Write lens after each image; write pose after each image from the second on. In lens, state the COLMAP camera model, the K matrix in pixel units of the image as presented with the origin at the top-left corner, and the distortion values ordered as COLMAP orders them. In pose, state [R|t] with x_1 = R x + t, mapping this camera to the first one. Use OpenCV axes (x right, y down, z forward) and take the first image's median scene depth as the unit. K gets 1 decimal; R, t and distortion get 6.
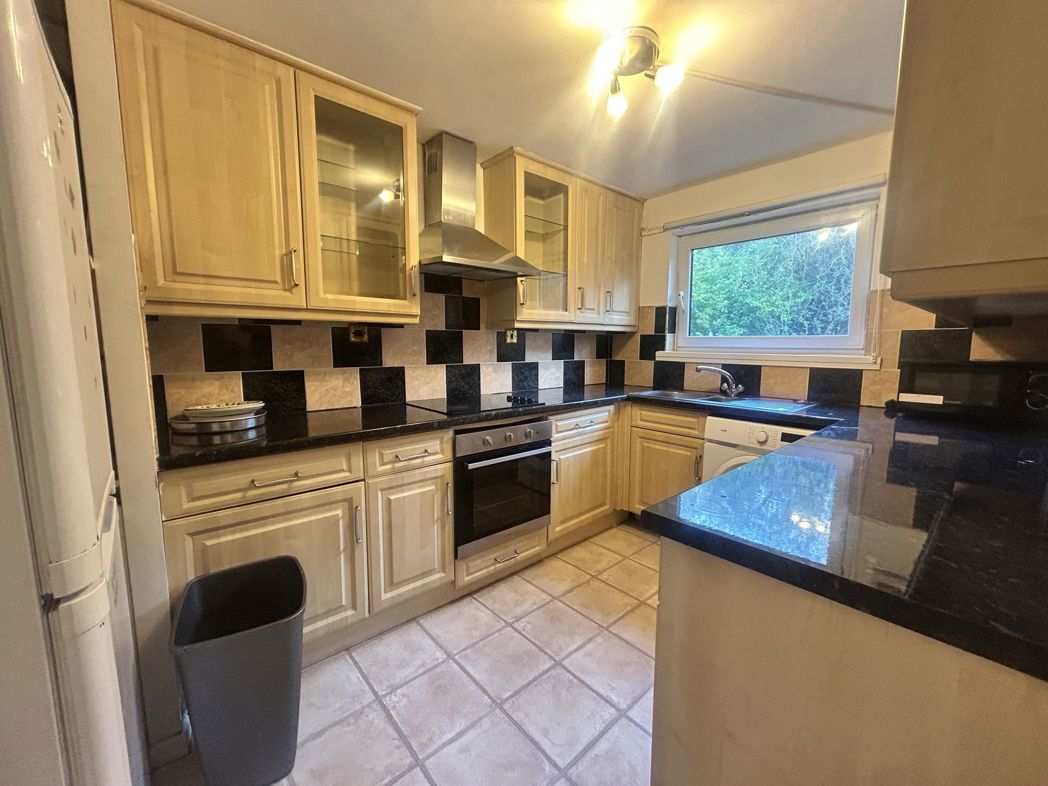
lens RADIAL K [[421.6, 0, 521.4], [0, 421.6, 391.8], [0, 0, 1]] dist [-0.007109, 0.000008]
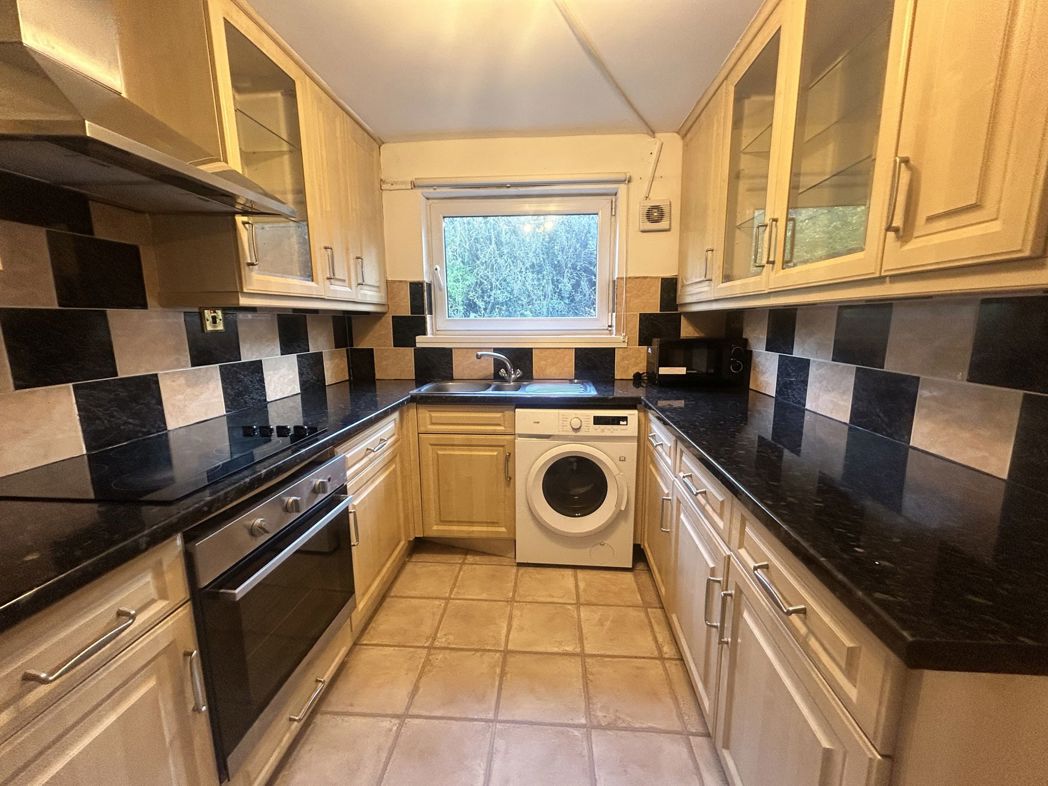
lens RADIAL K [[421.6, 0, 528.7], [0, 421.6, 392.0], [0, 0, 1]] dist [-0.007109, 0.000008]
pose [[0.707944, -0.126283, 0.694887, -0.133251], [0.090188, 0.991994, 0.088394, -0.046593], [-0.700487, 0.000093, 0.713665, 0.292878]]
